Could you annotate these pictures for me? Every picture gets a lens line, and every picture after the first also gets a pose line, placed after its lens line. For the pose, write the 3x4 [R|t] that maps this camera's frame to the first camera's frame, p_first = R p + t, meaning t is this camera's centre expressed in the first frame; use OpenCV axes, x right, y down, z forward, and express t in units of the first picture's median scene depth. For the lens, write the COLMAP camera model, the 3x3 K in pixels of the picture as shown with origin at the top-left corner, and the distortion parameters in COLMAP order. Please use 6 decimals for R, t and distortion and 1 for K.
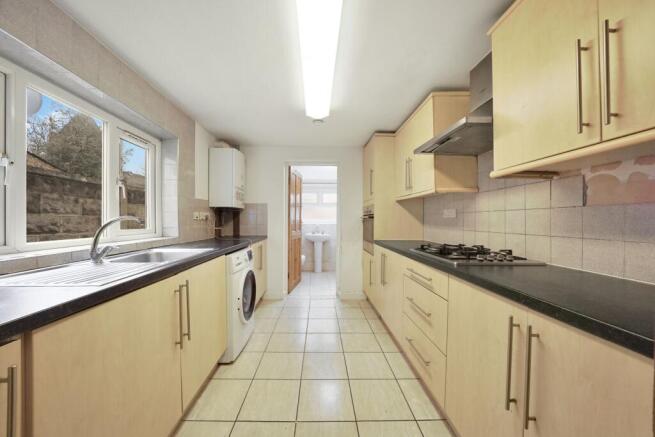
lens RADIAL K [[234.1, 0, 327.5], [0, 234.1, 218.5], [0, 0, 1]] dist [0.000701, 0.000071]
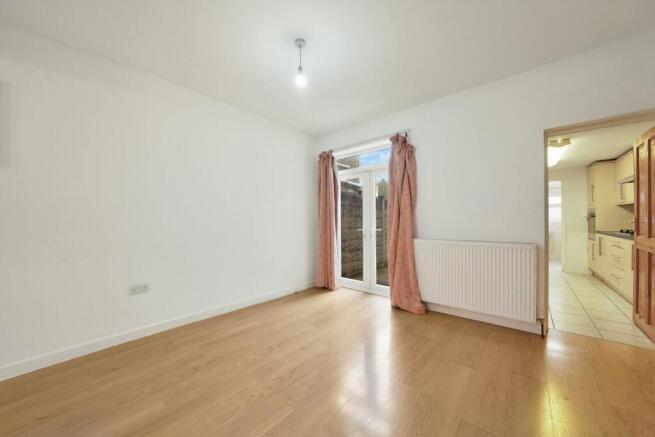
lens RADIAL K [[234.1, 0, 327.5], [0, 234.1, 218.5], [0, 0, 1]] dist [0.000701, 0.000071]
pose [[0.736635, -0.011117, -0.676200, -0.057844], [0.014890, 0.999889, -0.000218, -0.015923], [0.676127, -0.009908, 0.736718, -1.270389]]
